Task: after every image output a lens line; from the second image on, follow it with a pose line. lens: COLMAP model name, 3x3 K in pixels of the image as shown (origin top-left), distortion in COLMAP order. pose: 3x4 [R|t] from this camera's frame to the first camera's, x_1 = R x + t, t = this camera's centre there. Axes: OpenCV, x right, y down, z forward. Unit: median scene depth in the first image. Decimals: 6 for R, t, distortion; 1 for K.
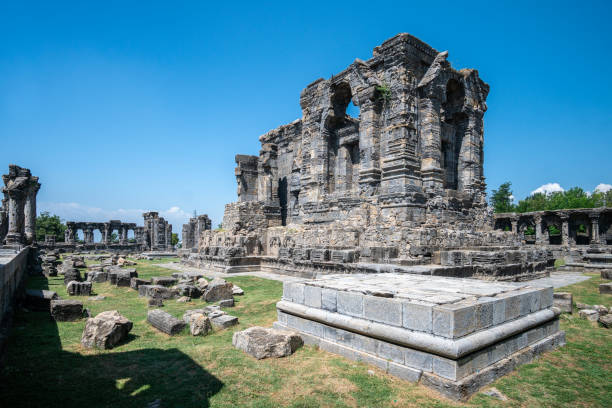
lens RADIAL K [[349.2, 0, 291.8], [0, 349.2, 239.8], [0, 0, 1]] dist [-0.024131, -0.000155]
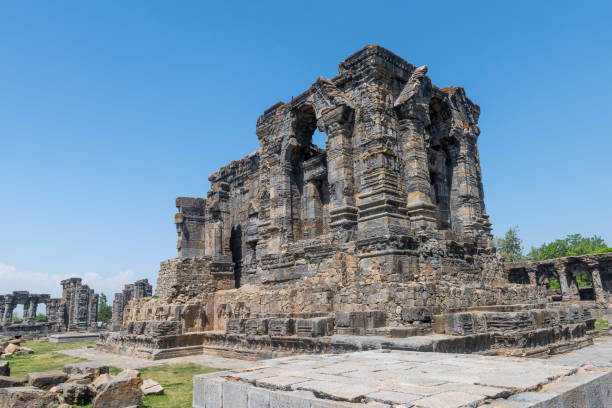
lens RADIAL K [[430.9, 0, 306.0], [0, 430.9, 204.0], [0, 0, 1]] dist [0.008469, 0.000529]
pose [[0.994131, -0.012651, 0.107438, 0.042594], [0.037393, 0.972107, -0.231539, 0.005993], [-0.101512, 0.234198, 0.966875, 0.090463]]
